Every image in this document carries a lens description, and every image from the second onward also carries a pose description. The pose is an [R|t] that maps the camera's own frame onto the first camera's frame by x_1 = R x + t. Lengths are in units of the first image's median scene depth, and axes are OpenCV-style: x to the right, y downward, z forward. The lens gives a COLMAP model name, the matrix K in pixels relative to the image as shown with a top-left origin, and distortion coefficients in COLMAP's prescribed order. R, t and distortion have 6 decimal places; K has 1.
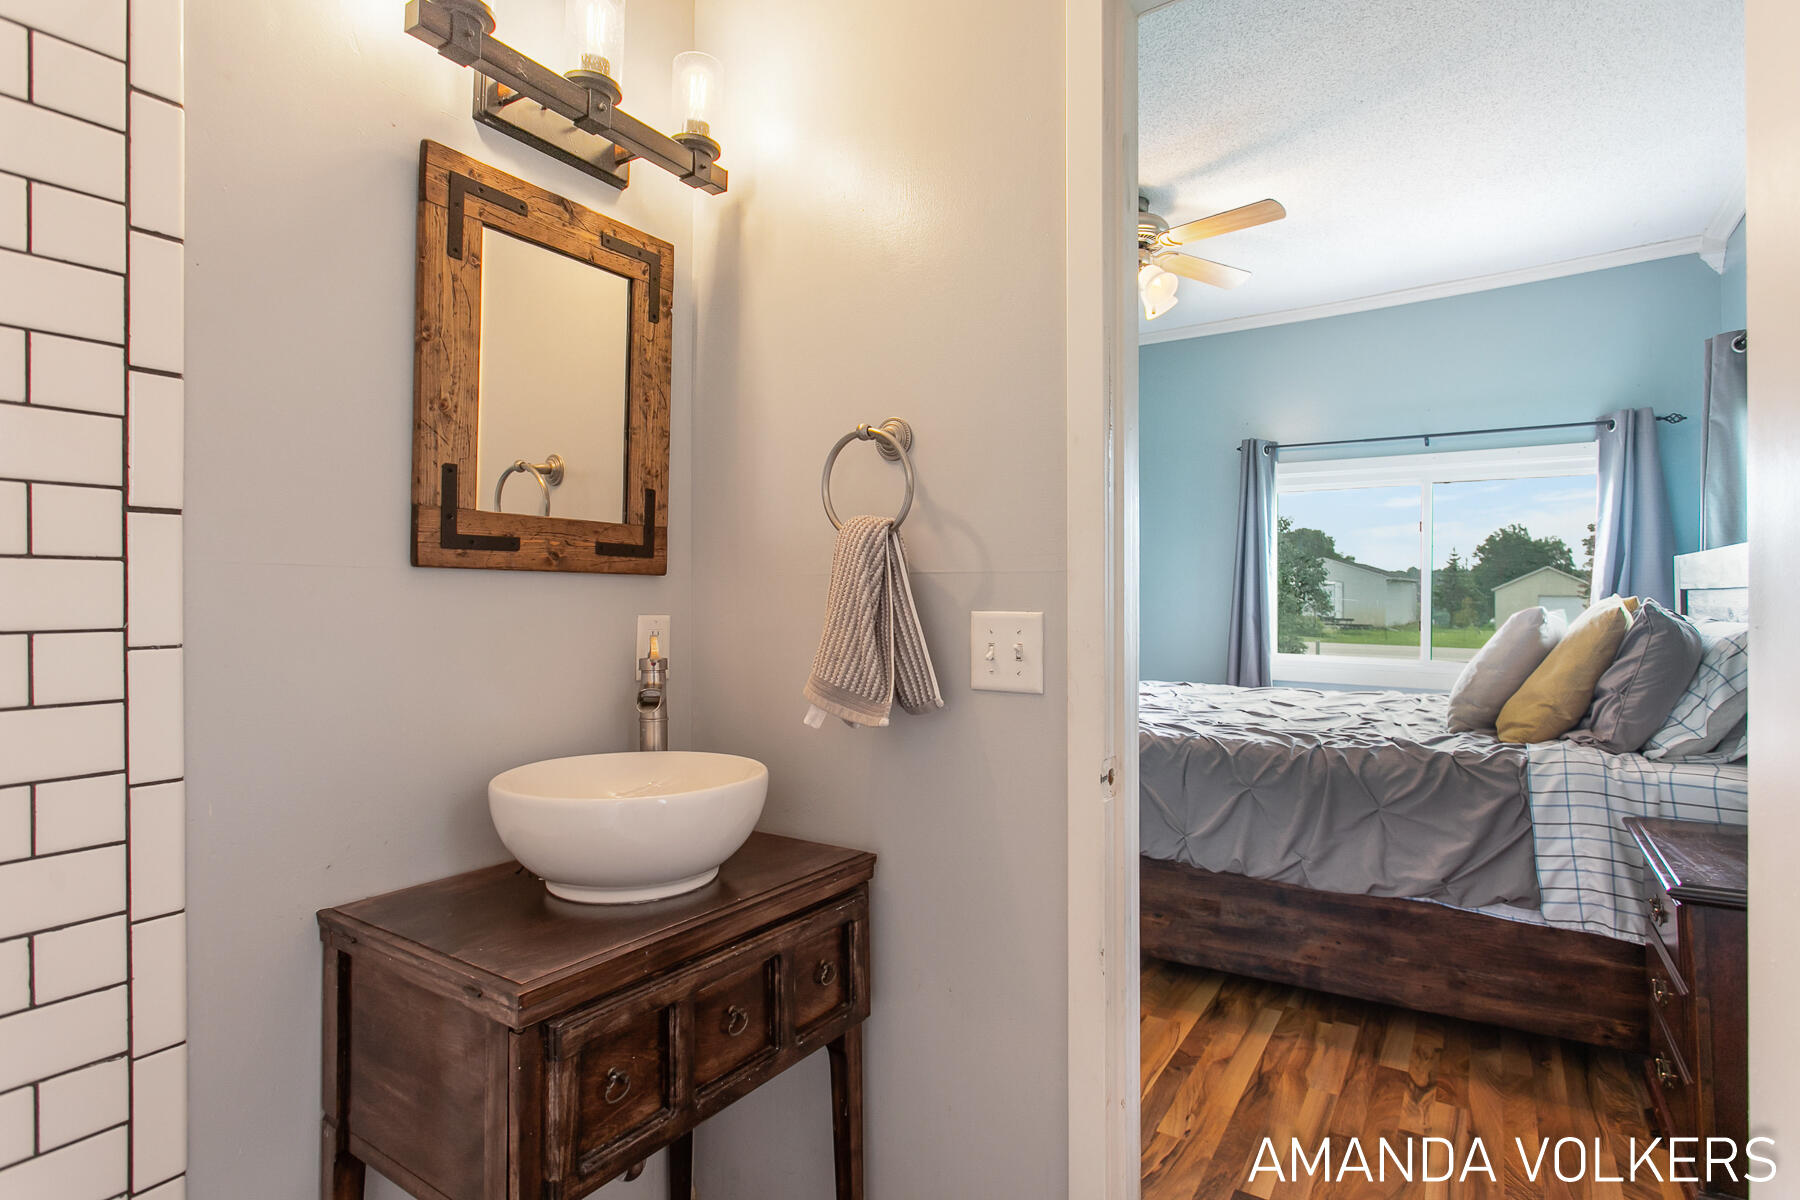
lens RADIAL K [[877.1, 0, 910.0], [0, 877.1, 603.8], [0, 0, 1]] dist [0.013899, -0.002116]
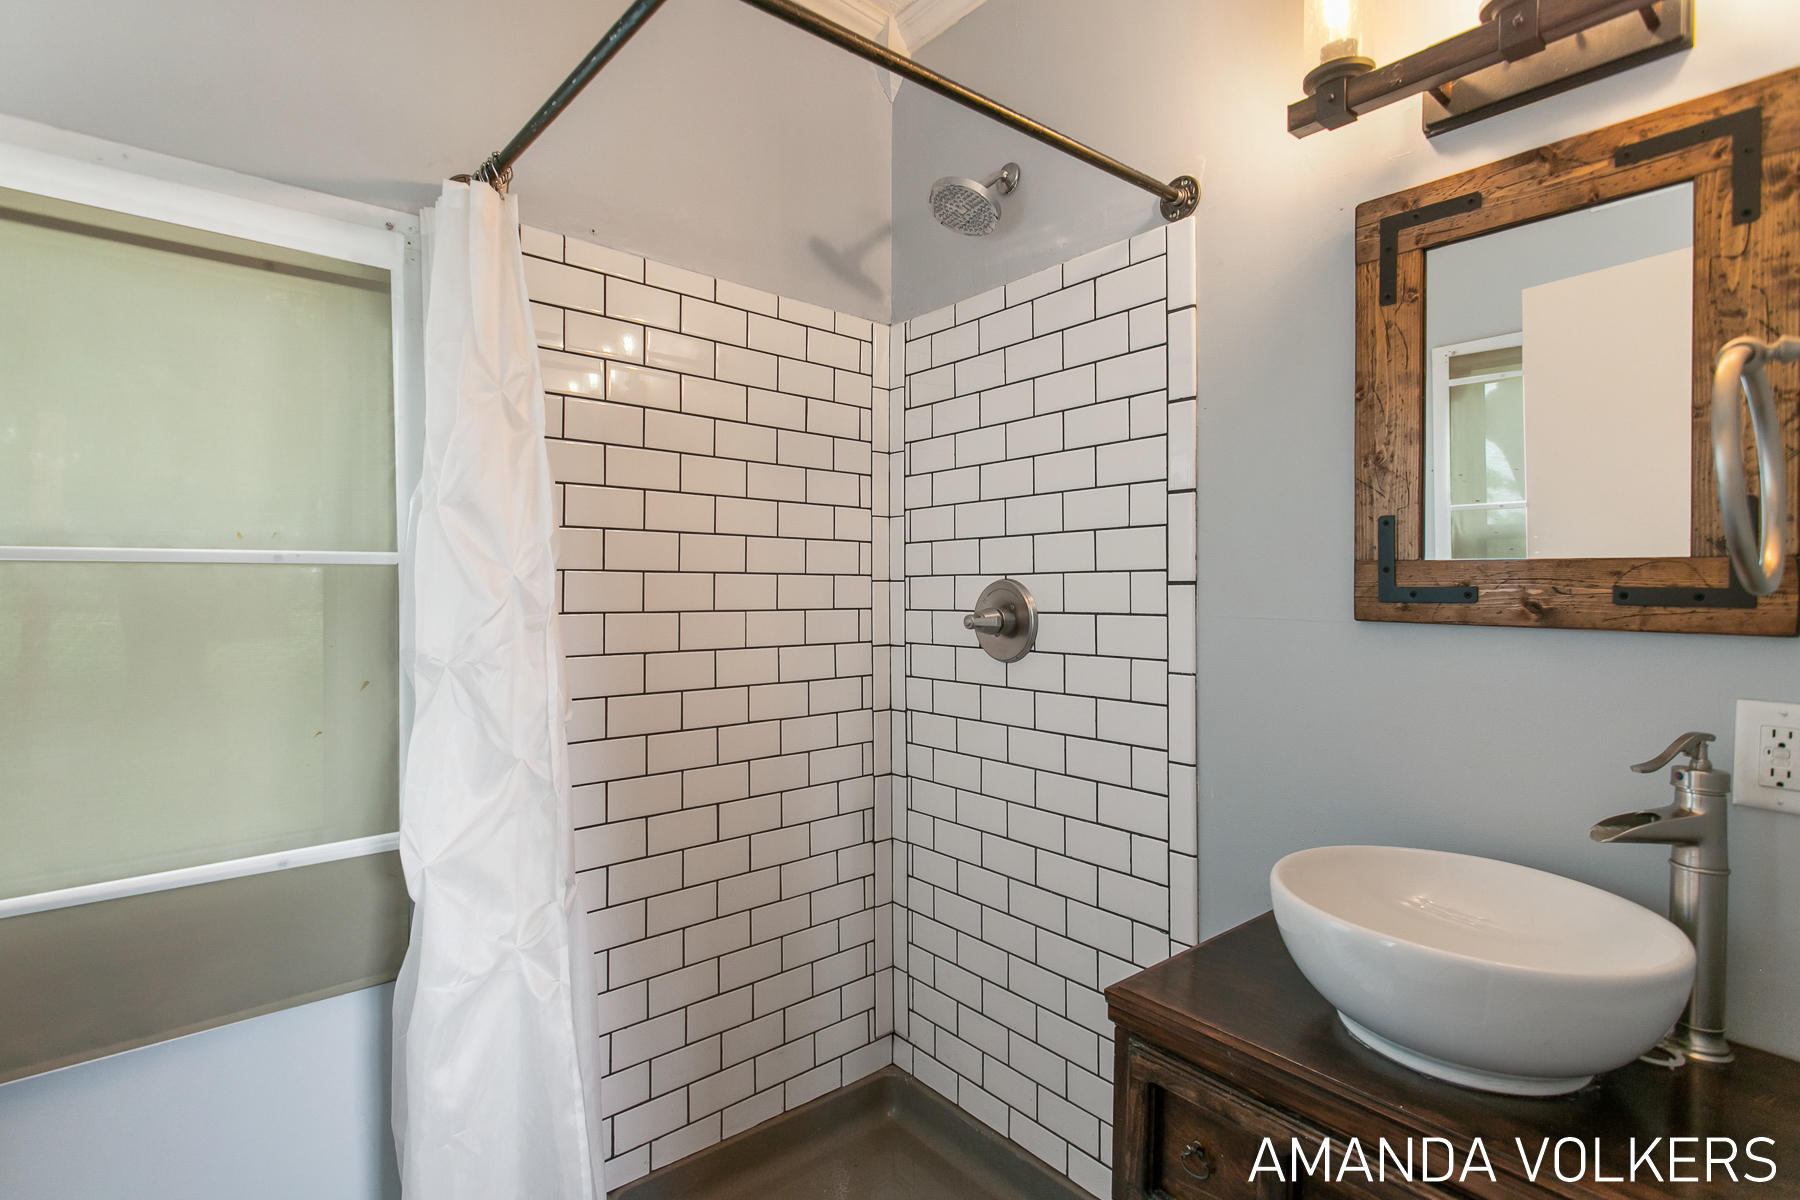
lens RADIAL K [[877.1, 0, 909.1], [0, 877.1, 588.0], [0, 0, 1]] dist [0.013899, -0.002116]
pose [[-0.260921, 0.004282, -0.965351, 0.555350], [-0.008529, 0.999941, 0.006741, -0.080414], [0.965322, 0.009992, -0.260869, 0.737012]]
